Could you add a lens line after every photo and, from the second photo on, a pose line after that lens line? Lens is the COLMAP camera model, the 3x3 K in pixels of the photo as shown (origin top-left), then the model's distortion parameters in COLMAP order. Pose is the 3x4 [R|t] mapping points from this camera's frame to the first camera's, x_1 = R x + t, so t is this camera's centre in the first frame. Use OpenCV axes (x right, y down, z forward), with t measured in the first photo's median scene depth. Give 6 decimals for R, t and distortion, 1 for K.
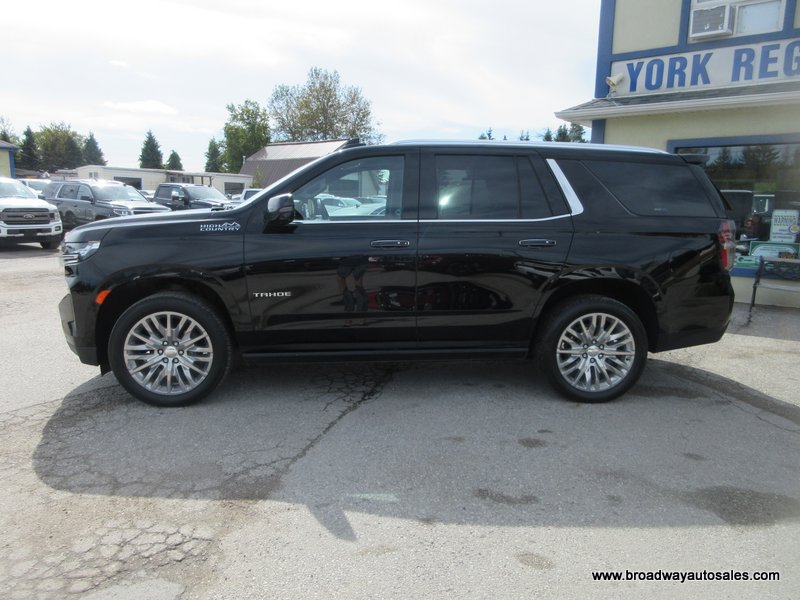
lens RADIAL K [[601.2, 0, 400.0], [0, 601.2, 300.0], [0, 0, 1]] dist [0.012327, -0.000089]
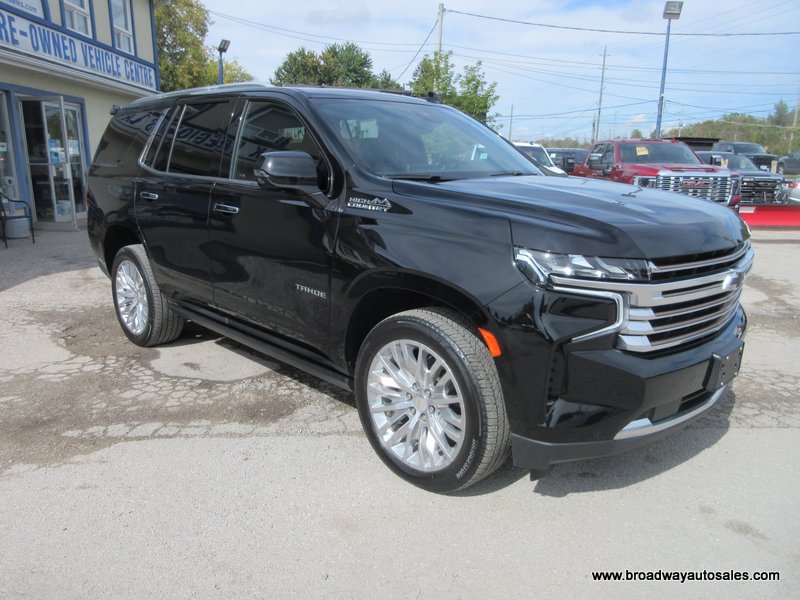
lens RADIAL K [[600.2, 0, 400.0], [0, 600.2, 300.0], [0, 0, 1]] dist [0.010152, -0.004056]
pose [[-0.649679, -0.201642, 0.732979, -0.419057], [0.095770, 0.934790, 0.342046, -0.151732], [-0.754152, 0.292417, -0.588002, 0.886710]]
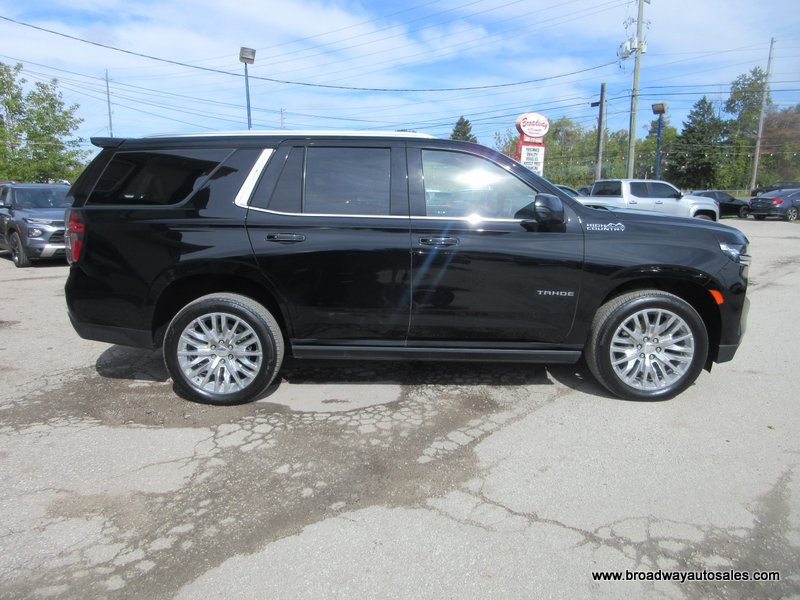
lens RADIAL K [[601.2, 0, 400.0], [0, 601.2, 300.0], [0, 0, 1]] dist [0.012327, -0.000089]
pose [[-0.996336, -0.037783, 0.076729, -0.037356], [-0.009648, 0.941057, 0.338109, -0.198148], [-0.084981, 0.336130, -0.937974, 1.183110]]
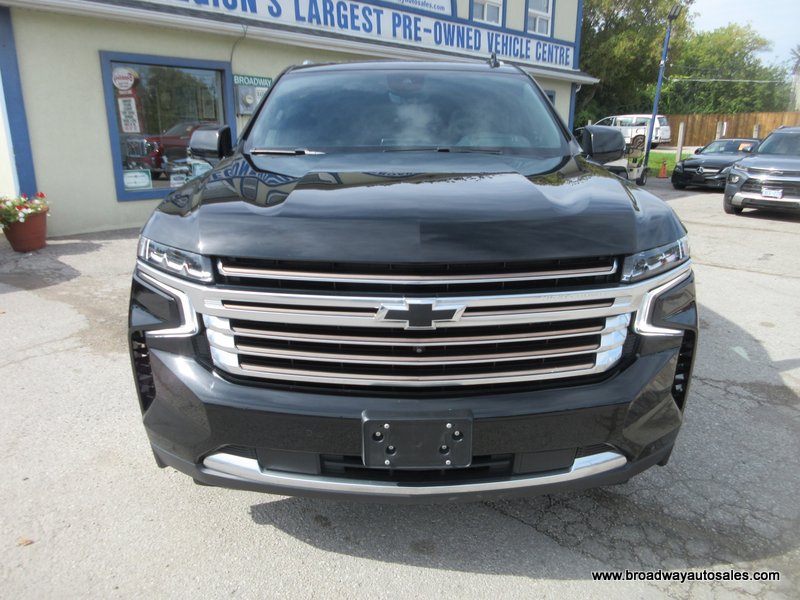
lens RADIAL K [[601.2, 0, 400.0], [0, 601.2, 300.0], [0, 0, 1]] dist [0.012327, -0.000089]
pose [[0.074451, -0.285898, 0.955364, -0.491249], [0.155645, 0.949613, 0.272047, -0.101411], [-0.985003, 0.128444, 0.115198, 0.564825]]
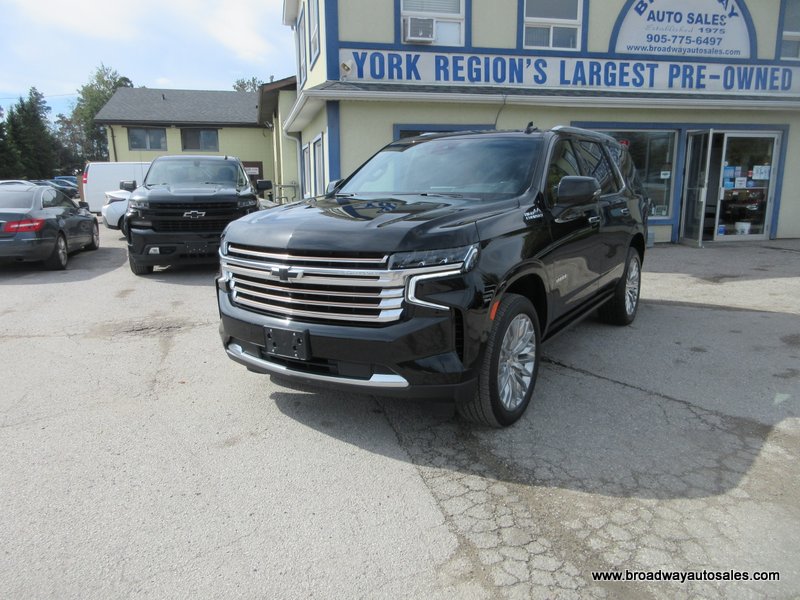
lens RADIAL K [[601.2, 0, 400.0], [0, 601.2, 300.0], [0, 0, 1]] dist [0.012327, -0.000089]
pose [[0.614580, -0.176414, 0.768876, -0.560859], [0.143152, 0.983432, 0.111217, -0.059389], [-0.775757, 0.041714, 0.629651, 0.282073]]
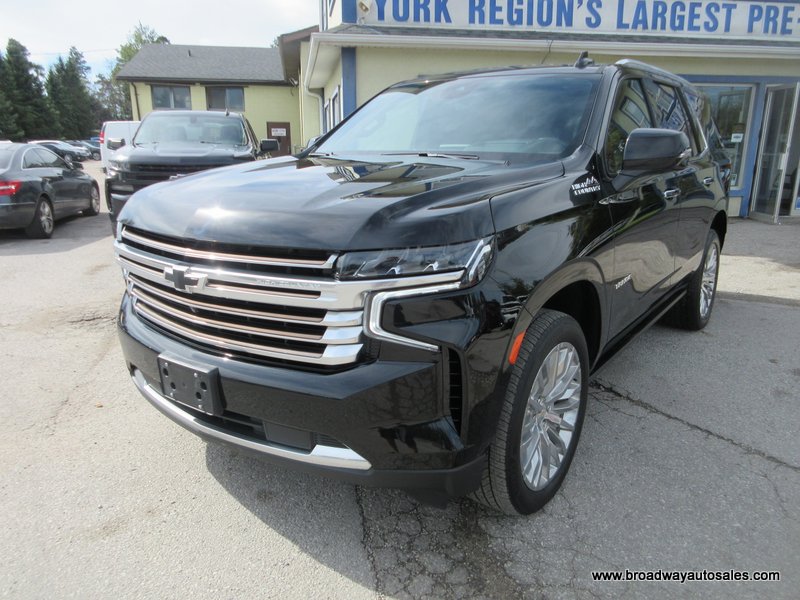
lens RADIAL K [[602.8, 0, 400.0], [0, 602.8, 300.0], [0, 0, 1]] dist [0.018262, -0.013391]
pose [[0.663975, -0.203287, 0.719591, -0.425146], [0.129063, 0.979049, 0.157497, -0.061982], [-0.736533, -0.011702, 0.676301, 0.352490]]
